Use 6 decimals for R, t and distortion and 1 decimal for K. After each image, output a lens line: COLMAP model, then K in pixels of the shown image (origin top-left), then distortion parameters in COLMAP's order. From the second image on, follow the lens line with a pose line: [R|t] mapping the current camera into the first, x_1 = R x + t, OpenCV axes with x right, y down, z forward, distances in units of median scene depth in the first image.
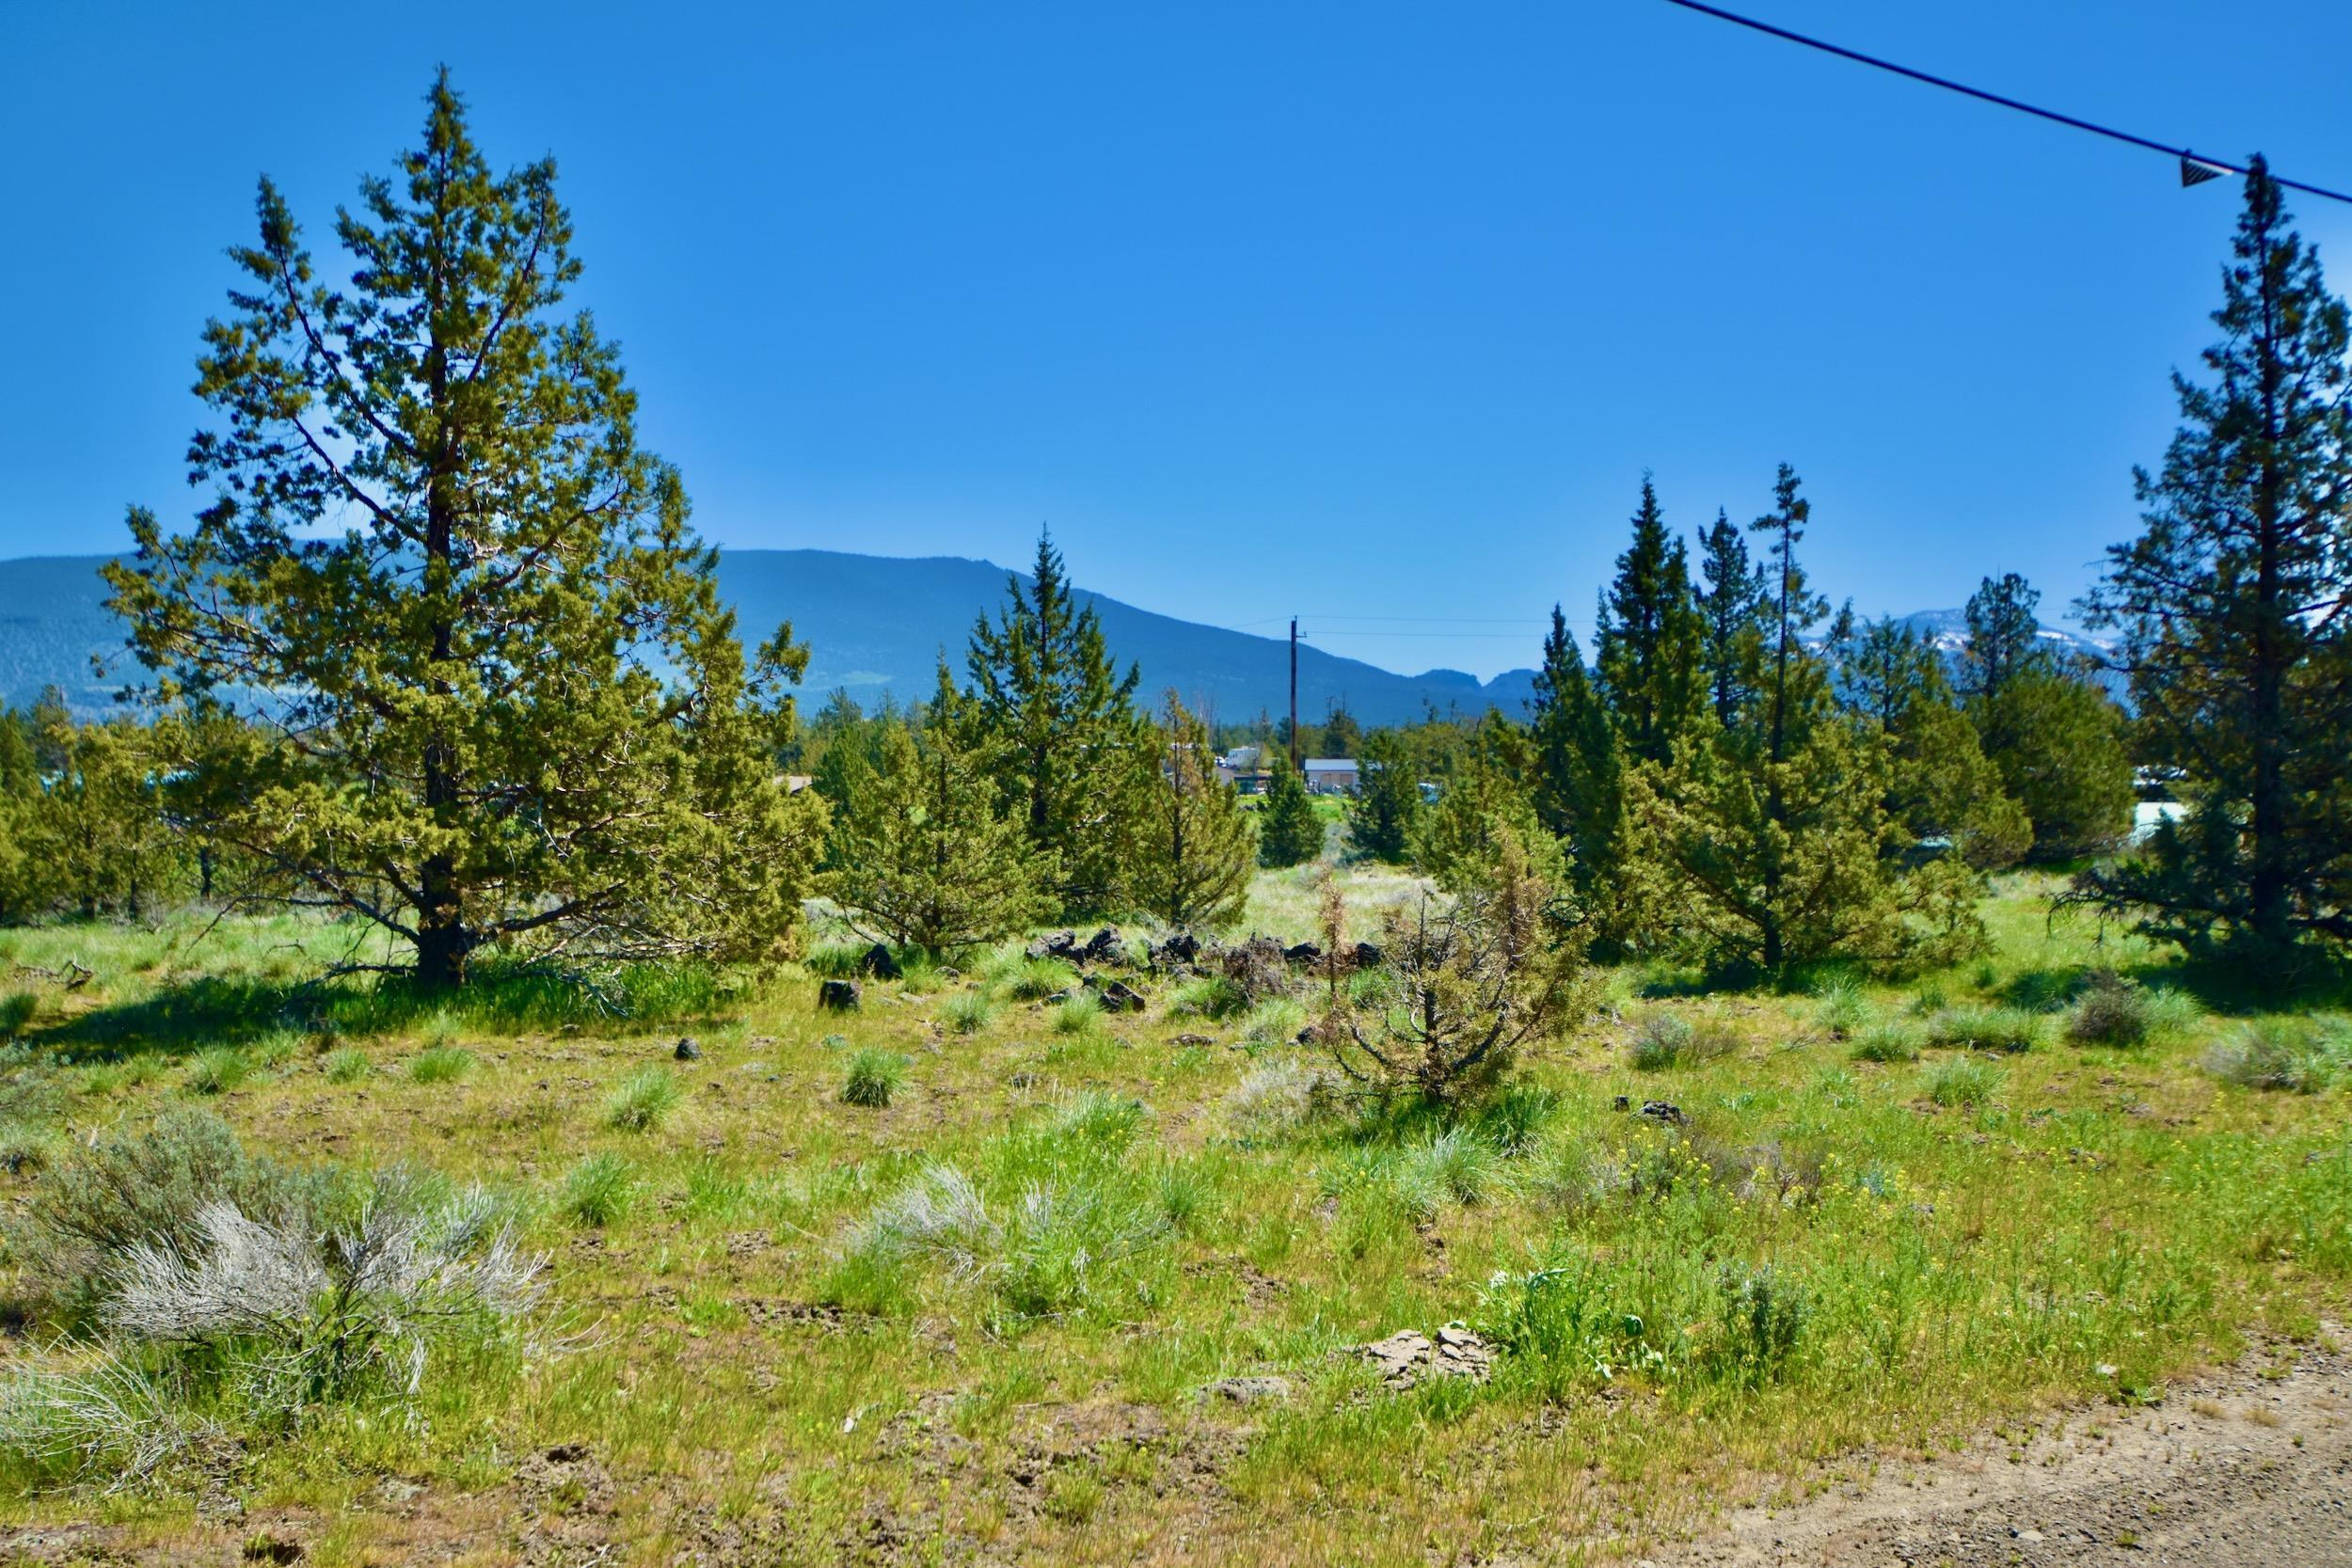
lens RADIAL K [[2340.5, 0, 1150.5], [0, 2340.5, 794.9], [0, 0, 1]] dist [0.036306, 0.000000]
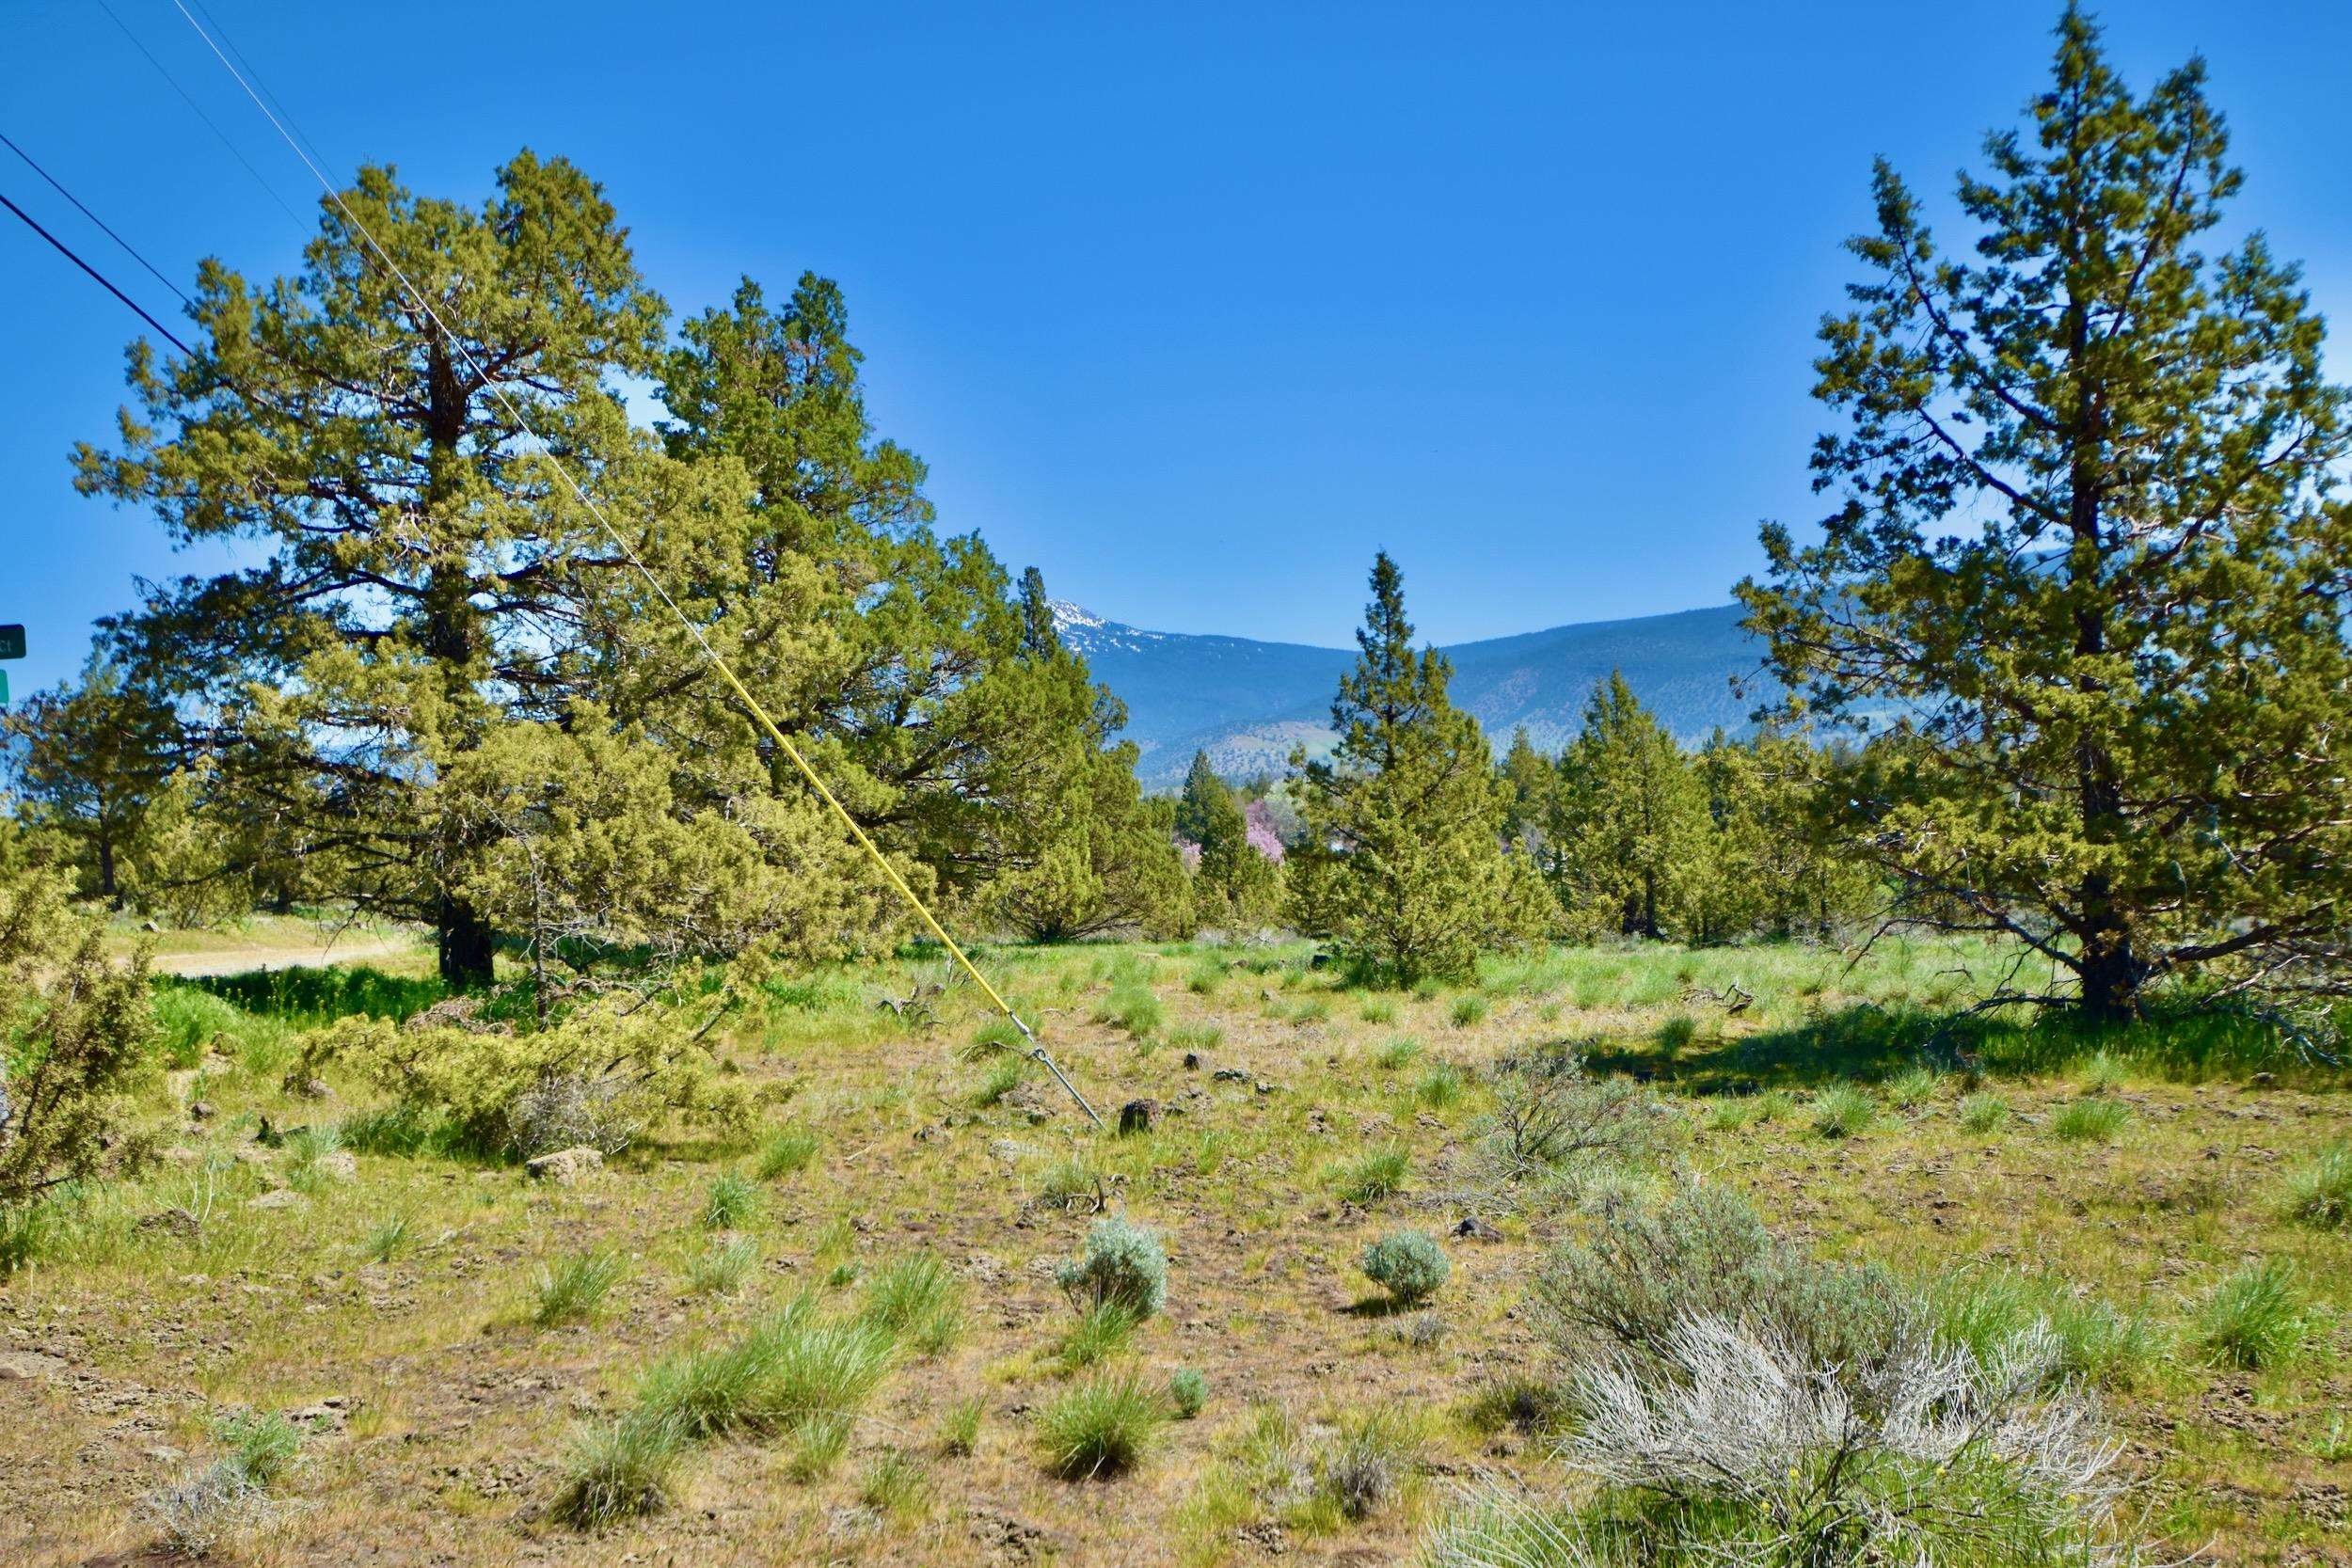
lens RADIAL K [[2340.5, 0, 1145.0], [0, 2340.5, 789.7], [0, 0, 1]] dist [0.036306, 0.000000]
pose [[0.764189, -0.039646, -0.643772, -0.004493], [0.033587, 0.999201, -0.021666, 0.000946], [0.644117, -0.005066, 0.764910, 0.088108]]
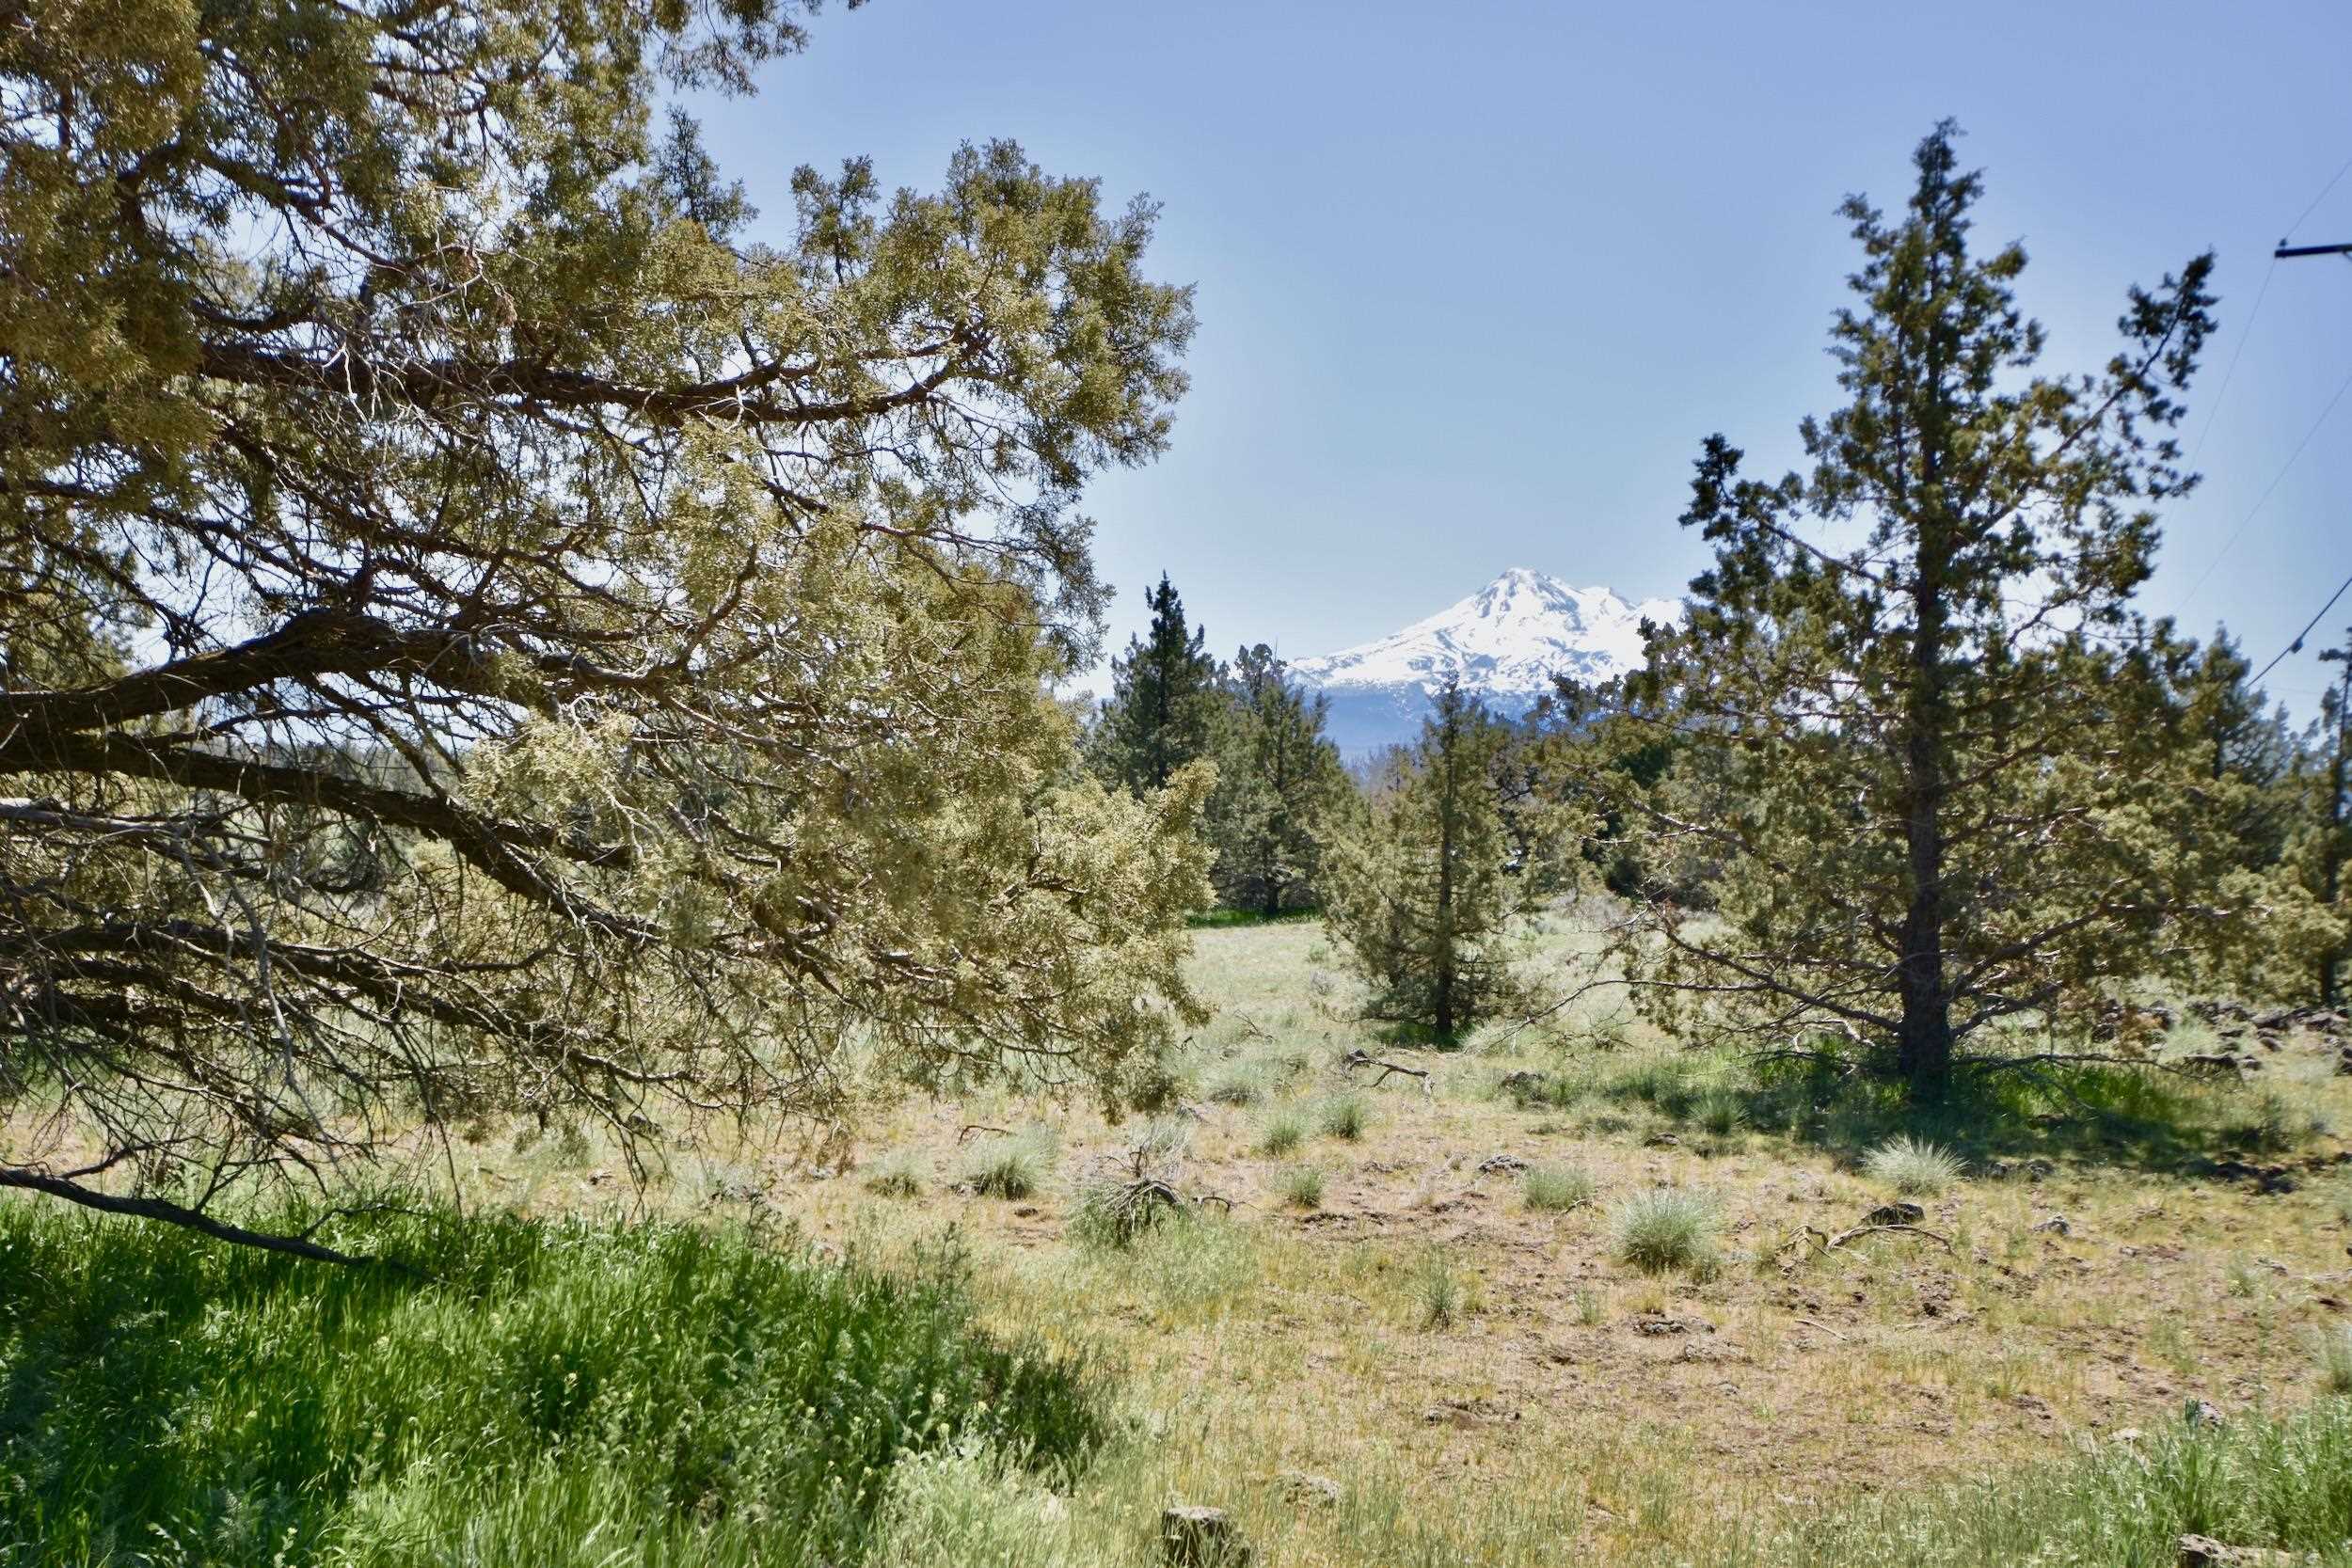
lens RADIAL K [[2340.5, 0, 1154.5], [0, 2340.5, 779.7], [0, 0, 1]] dist [0.036306, 0.000000]
pose [[0.811691, 0.030628, 0.583283, -1.133412], [-0.021907, 0.999518, -0.022000, -0.012023], [-0.583676, 0.005079, 0.811971, 0.414970]]
